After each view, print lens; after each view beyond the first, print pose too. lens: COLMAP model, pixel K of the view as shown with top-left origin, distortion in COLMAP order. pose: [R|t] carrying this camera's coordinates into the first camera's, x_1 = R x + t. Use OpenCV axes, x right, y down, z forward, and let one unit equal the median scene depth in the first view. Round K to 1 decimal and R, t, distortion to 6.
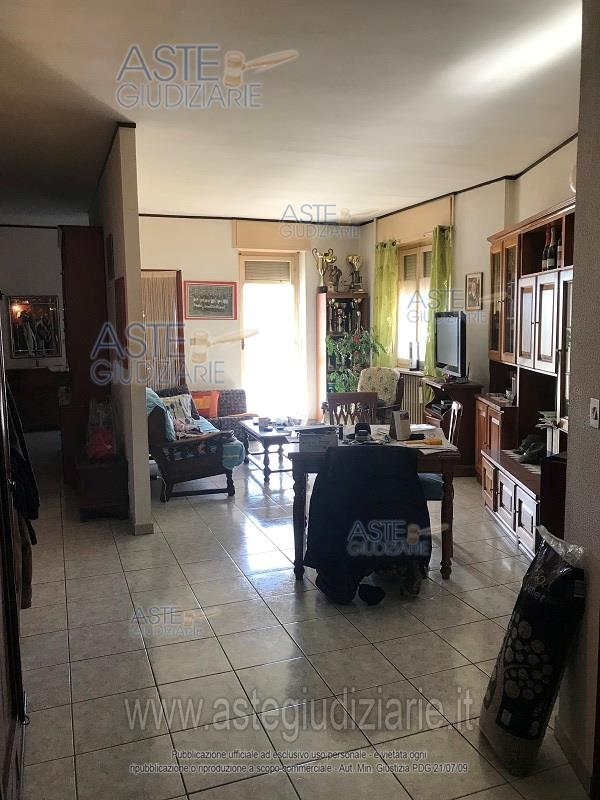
lens RADIAL K [[667.4, 0, 298.6], [0, 667.4, 405.3], [0, 0, 1]] dist [0.032536, -0.020679]
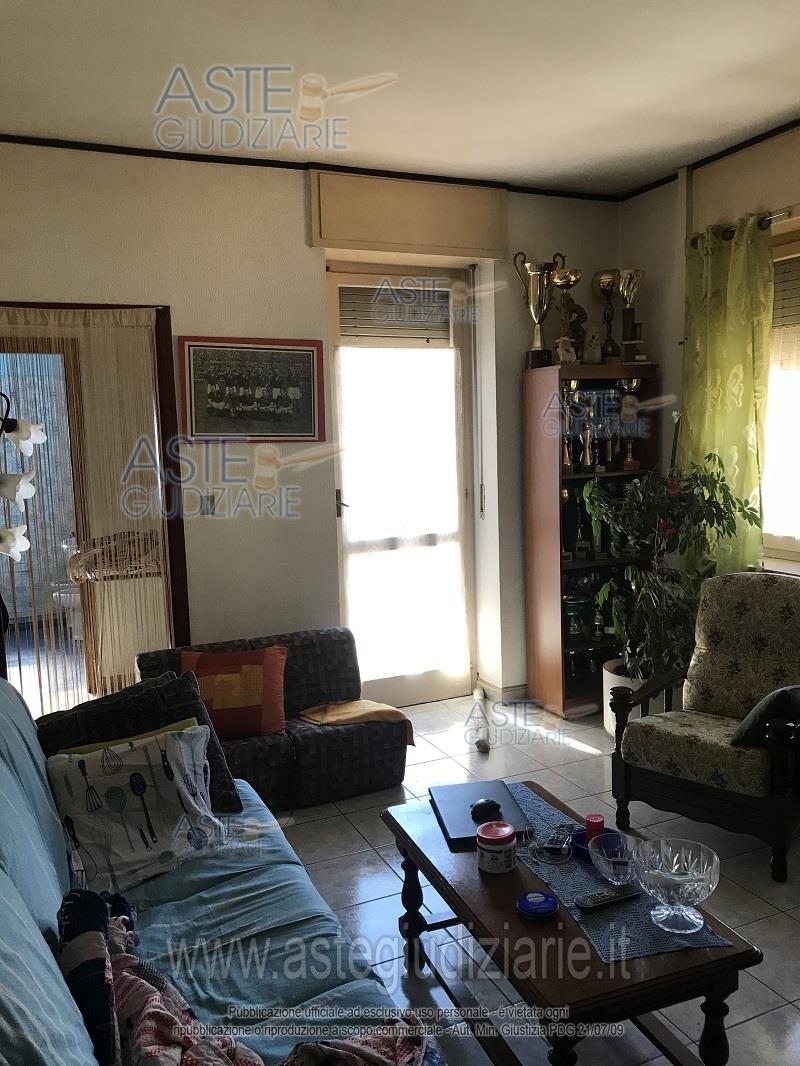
lens RADIAL K [[889.3, 0, 406.4], [0, 889.3, 523.7], [0, 0, 1]] dist [0.032536, -0.020679]
pose [[0.997633, -0.025752, 0.063756, -0.080096], [0.026363, 0.999614, -0.008757, -0.076270], [-0.063506, 0.010418, 0.997927, 0.500598]]
